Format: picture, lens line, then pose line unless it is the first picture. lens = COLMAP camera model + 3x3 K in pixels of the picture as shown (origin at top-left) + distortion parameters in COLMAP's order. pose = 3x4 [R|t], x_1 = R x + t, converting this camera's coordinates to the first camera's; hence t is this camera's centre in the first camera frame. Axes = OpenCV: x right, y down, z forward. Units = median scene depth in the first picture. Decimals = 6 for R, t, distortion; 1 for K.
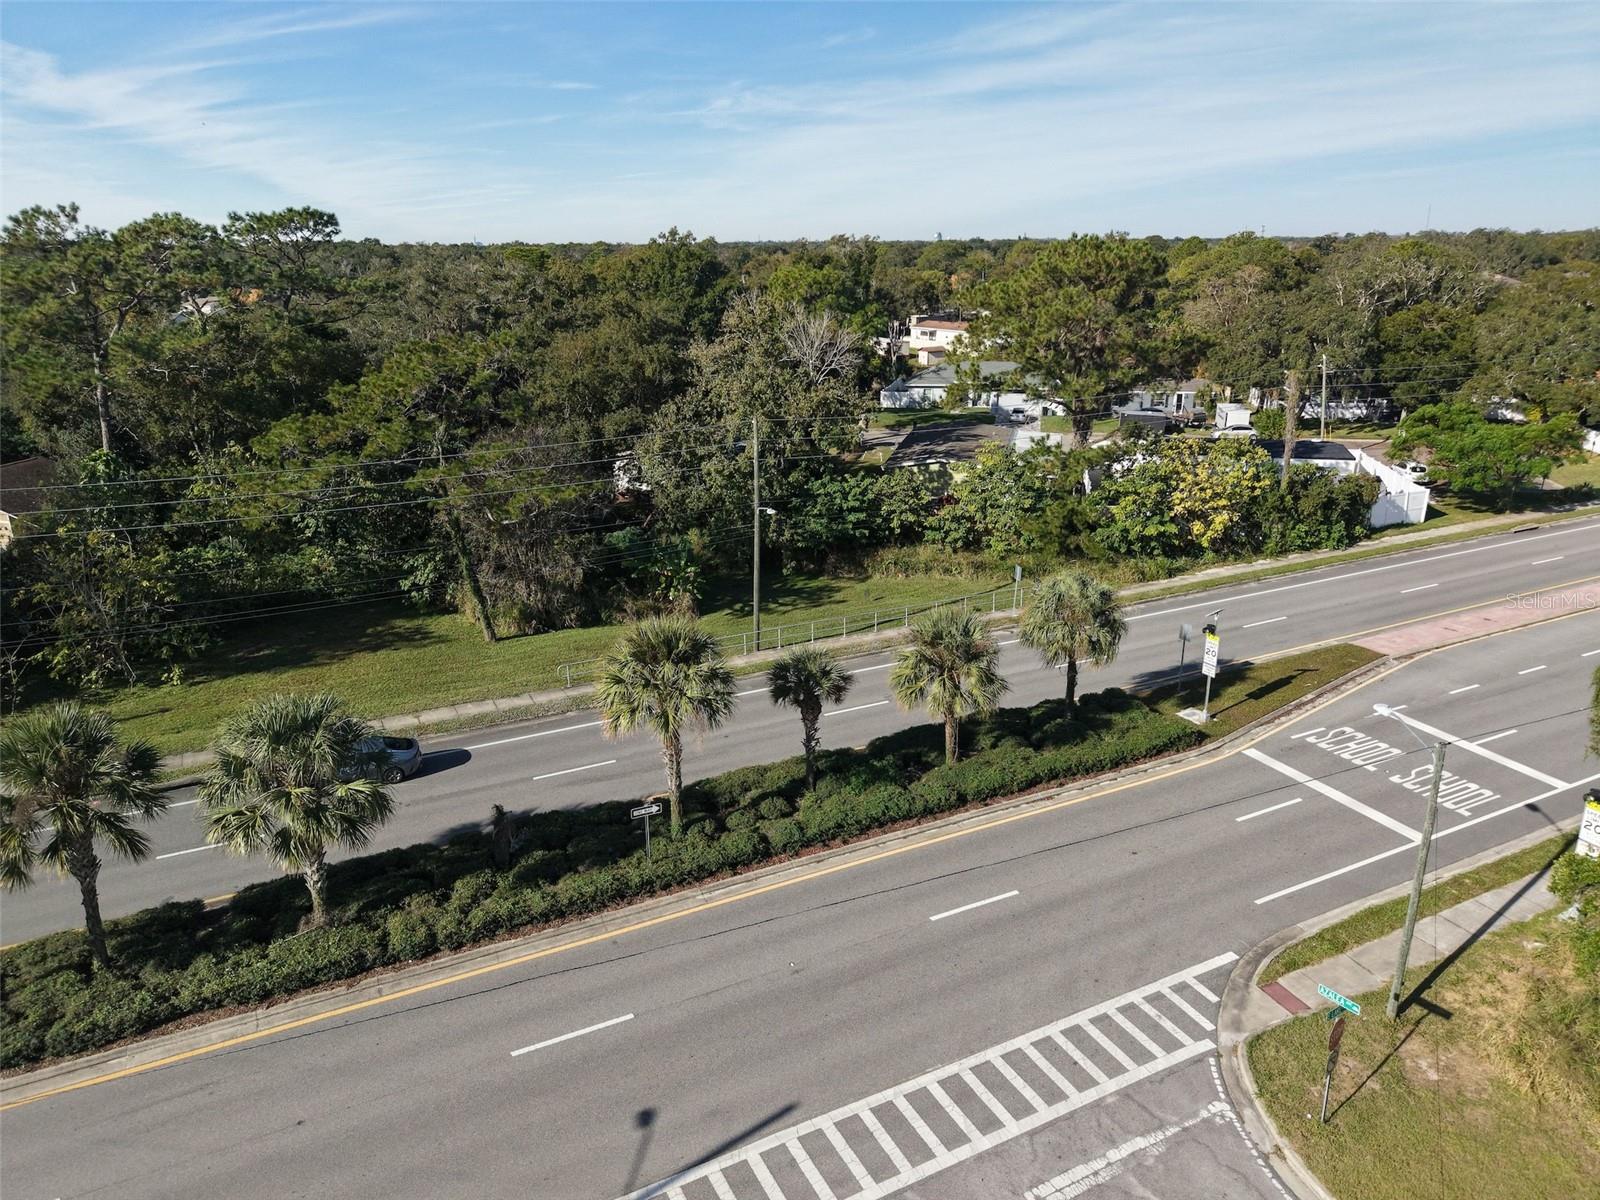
lens RADIAL K [[1071.9, 0, 800.9], [0, 1071.9, 605.3], [0, 0, 1]] dist [0.024571, -0.027083]
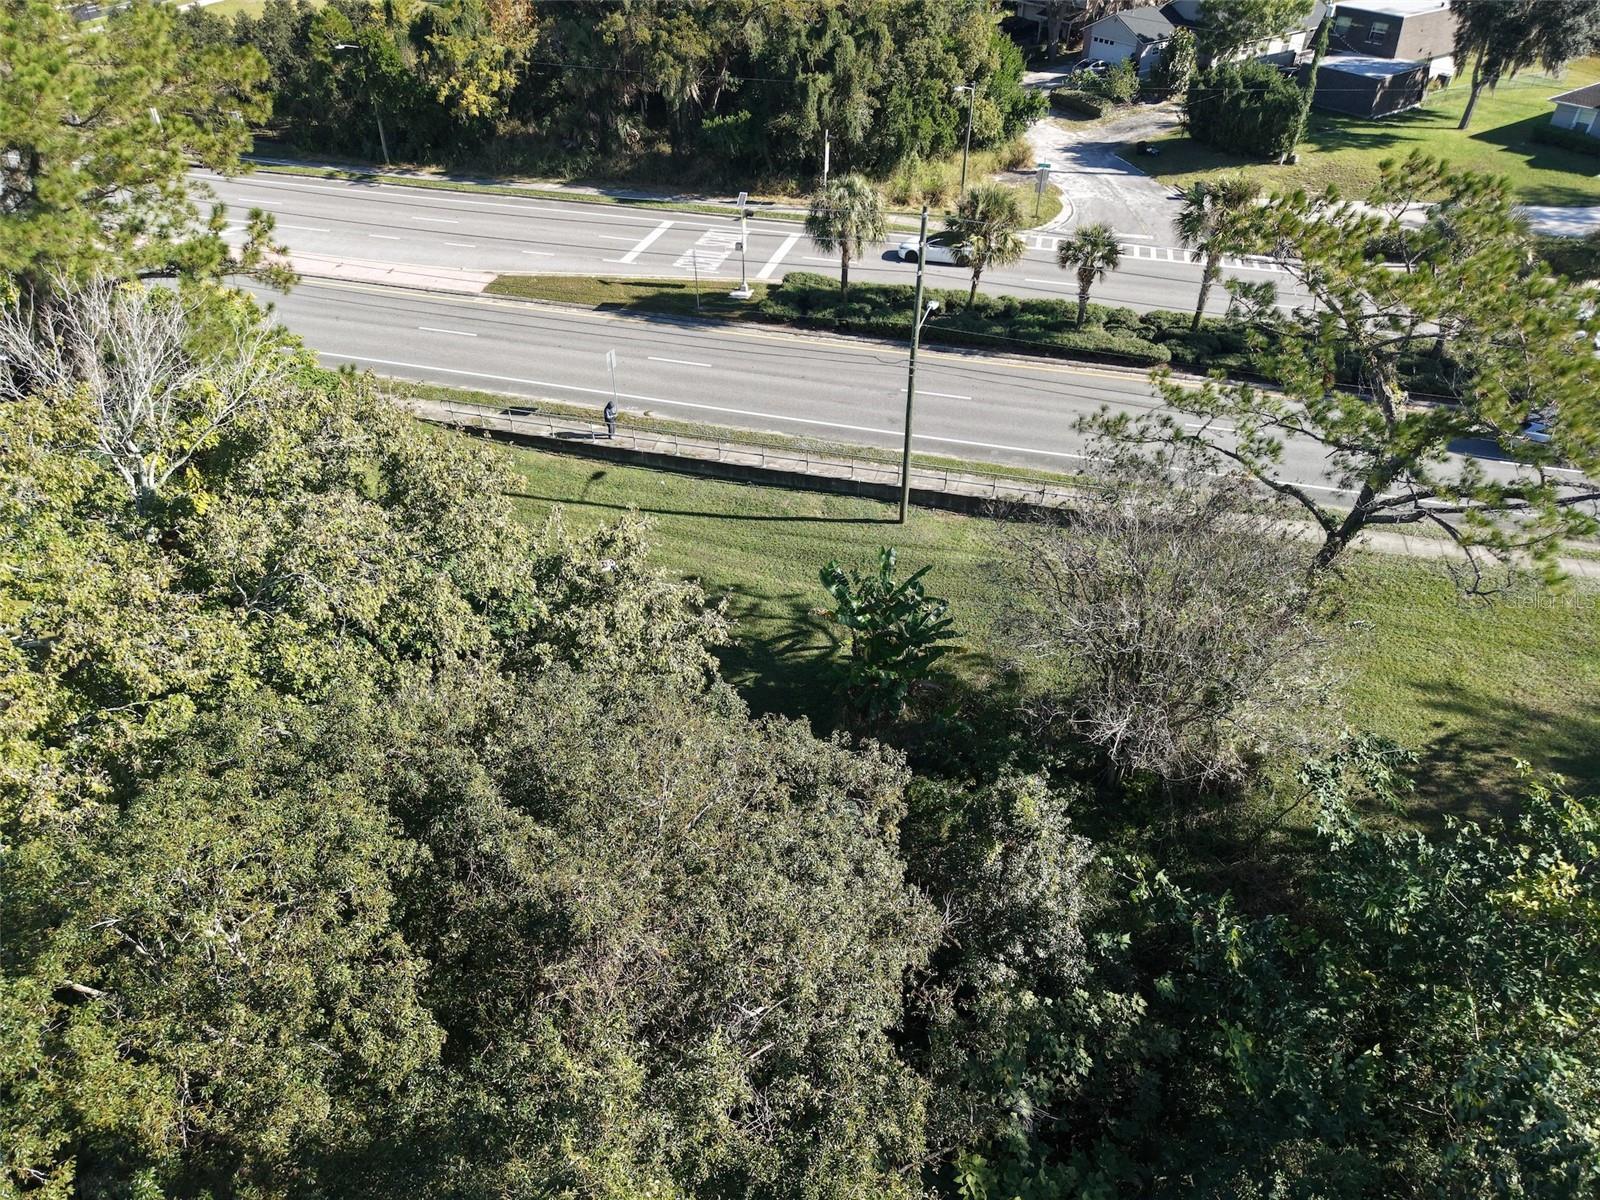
lens RADIAL K [[1071.9, 0, 795.1], [0, 1071.9, 608.0], [0, 0, 1]] dist [0.024571, -0.027083]
pose [[-0.738094, -0.417389, 0.530098, -0.501264], [0.218329, 0.595653, 0.773000, -0.637786], [-0.638396, 0.686283, -0.348520, 1.648000]]
